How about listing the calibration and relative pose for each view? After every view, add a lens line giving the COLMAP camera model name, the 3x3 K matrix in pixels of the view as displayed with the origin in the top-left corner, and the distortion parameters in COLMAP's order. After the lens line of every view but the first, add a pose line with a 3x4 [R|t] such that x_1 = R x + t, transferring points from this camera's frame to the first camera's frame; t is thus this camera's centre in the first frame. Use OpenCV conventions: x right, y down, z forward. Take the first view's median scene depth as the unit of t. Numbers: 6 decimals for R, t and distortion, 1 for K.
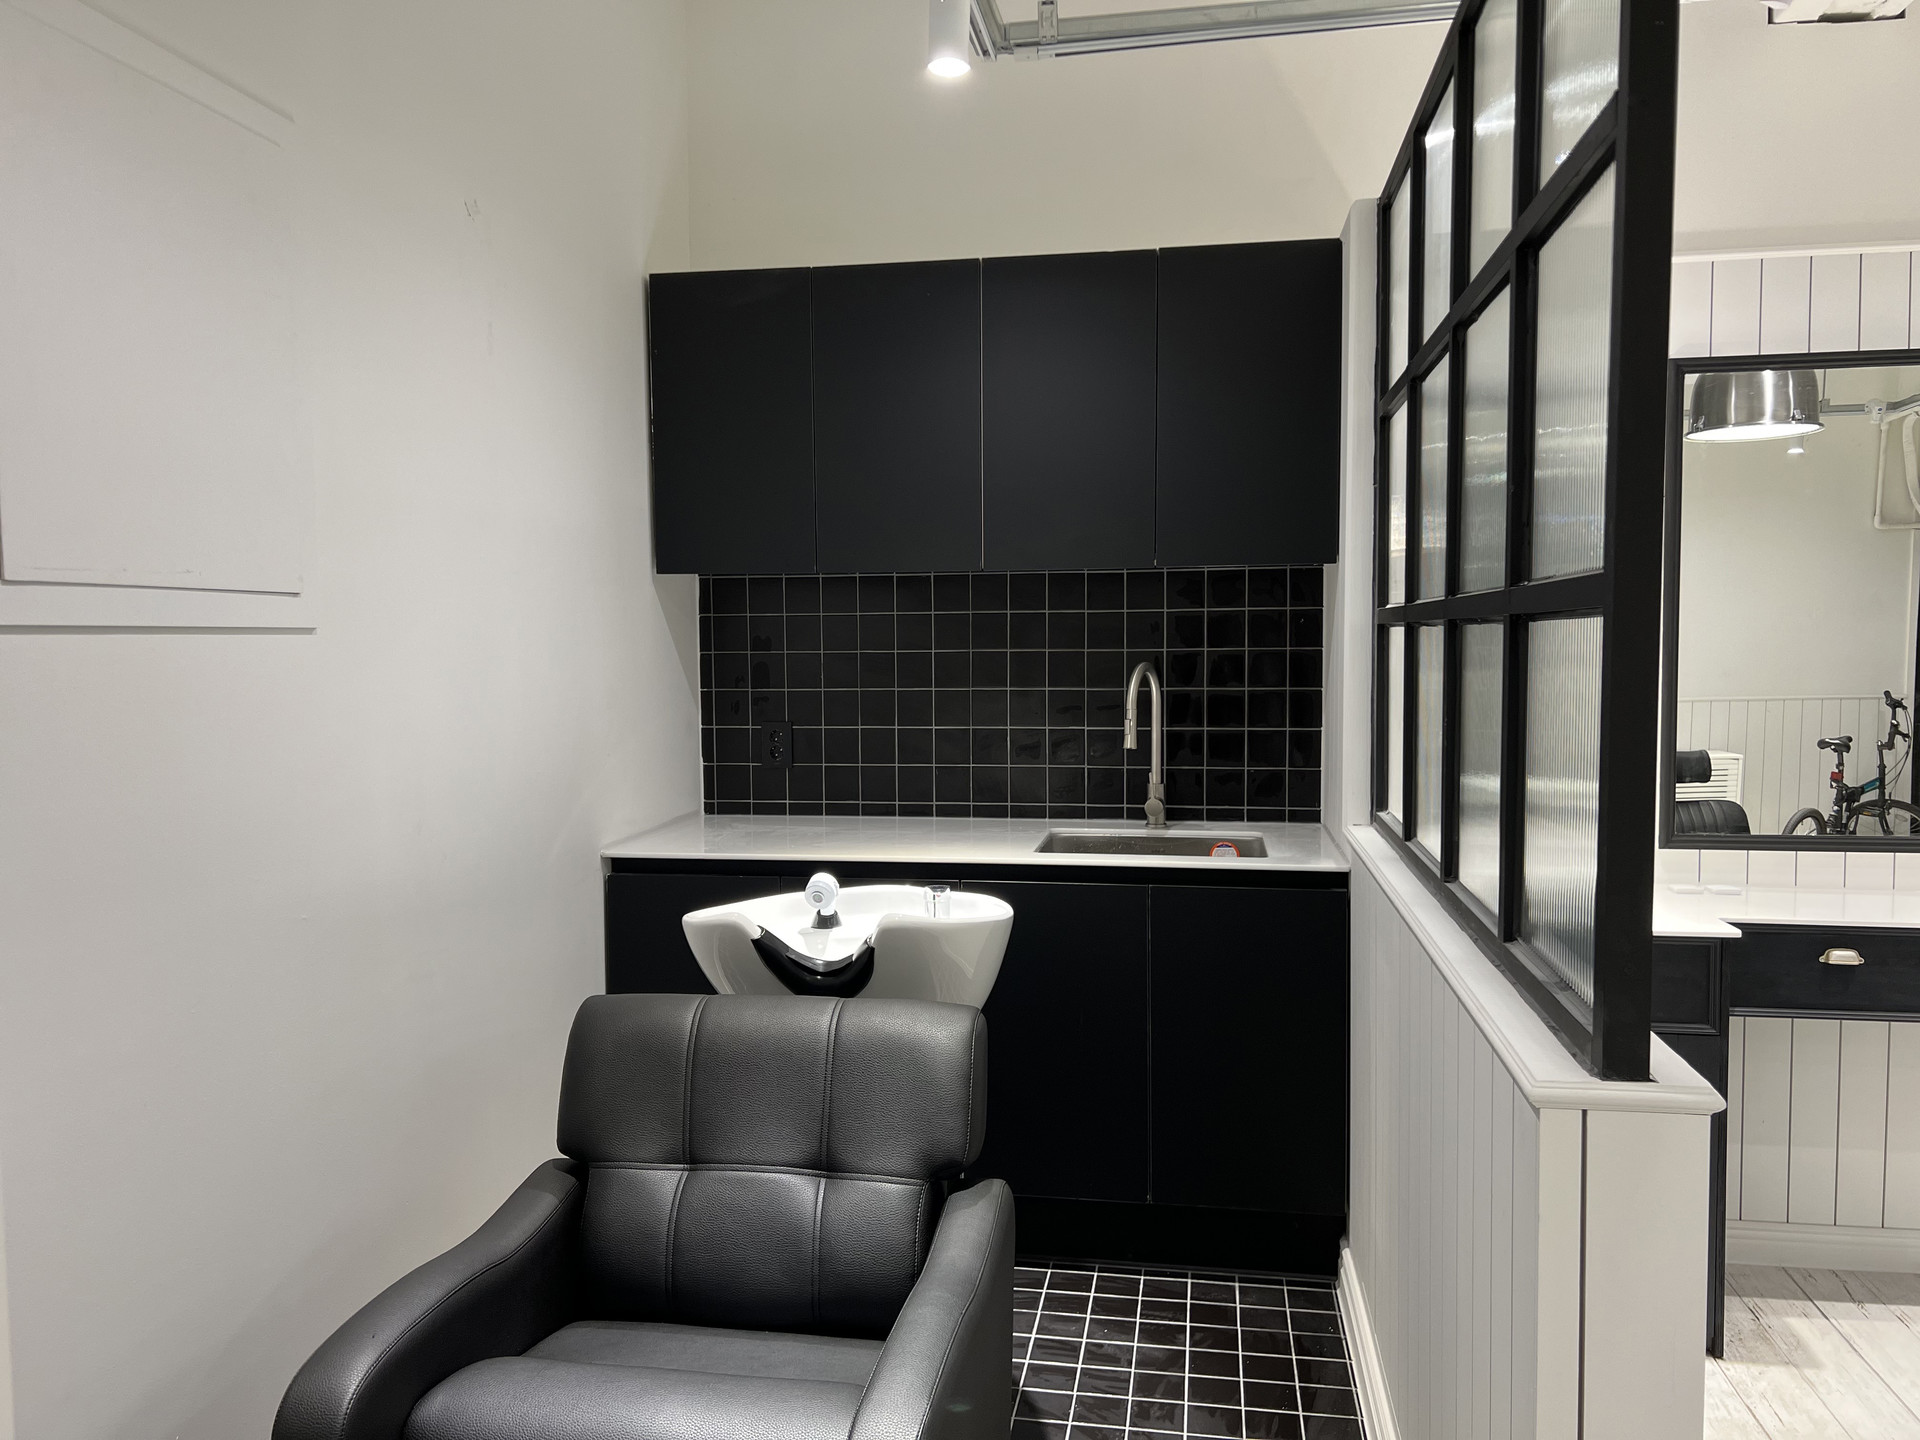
lens RADIAL K [[1476.7, 0, 977.6], [0, 1476.7, 703.6], [0, 0, 1]] dist [0.059120, -0.069076]
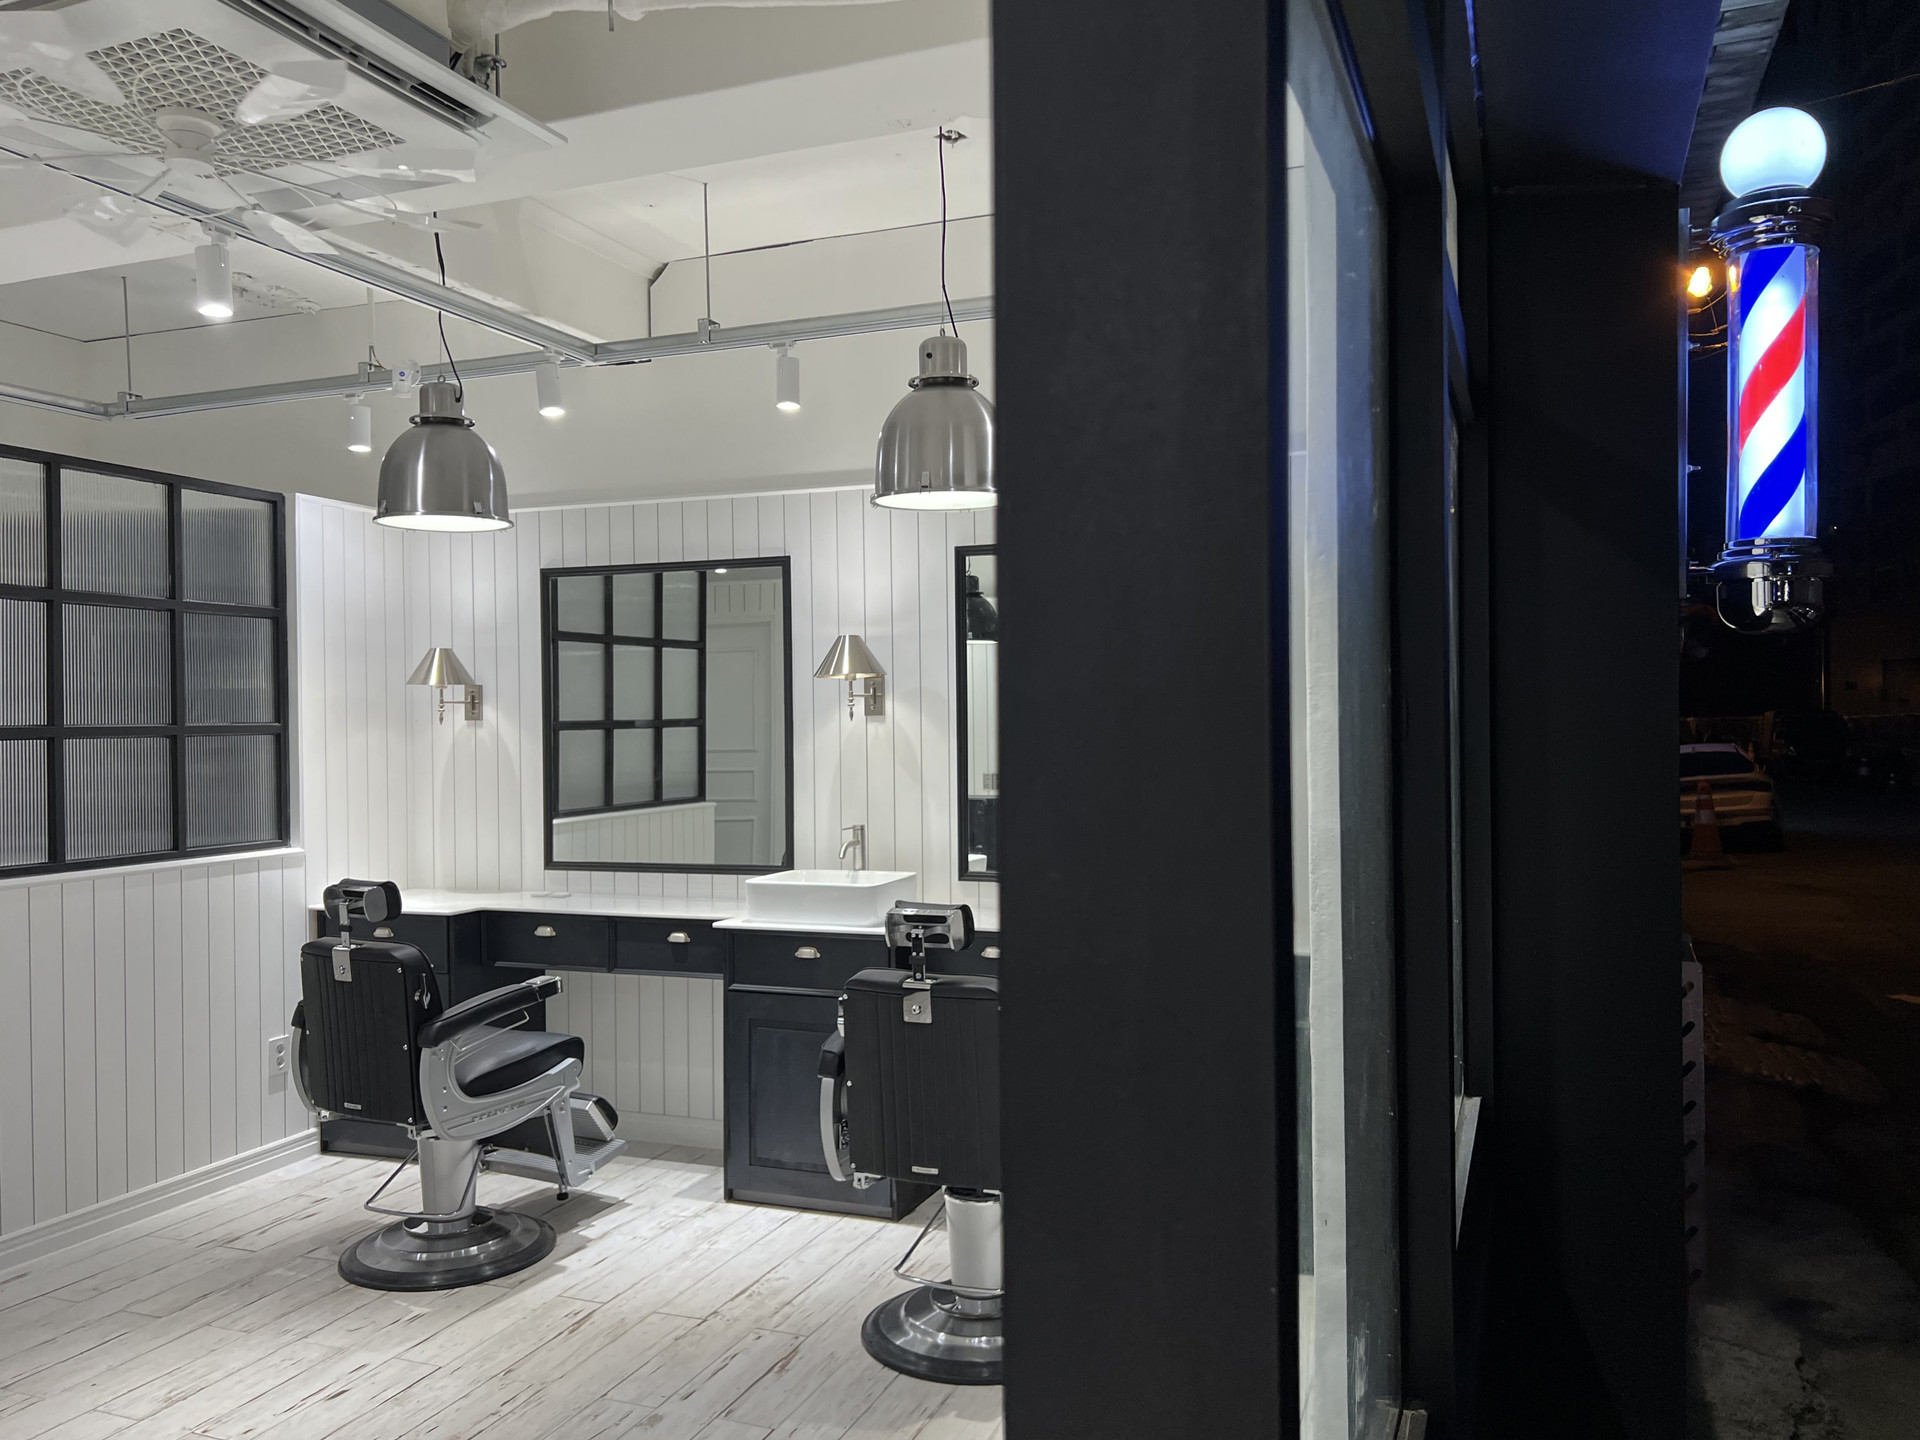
lens RADIAL K [[1476.7, 0, 956.4], [0, 1476.7, 734.5], [0, 0, 1]] dist [0.059120, -0.069076]
pose [[0.979270, -0.000442, -0.202559, 1.388293], [-0.006533, 0.999408, -0.033764, 0.002254], [0.202455, 0.034388, 0.978688, -0.549108]]
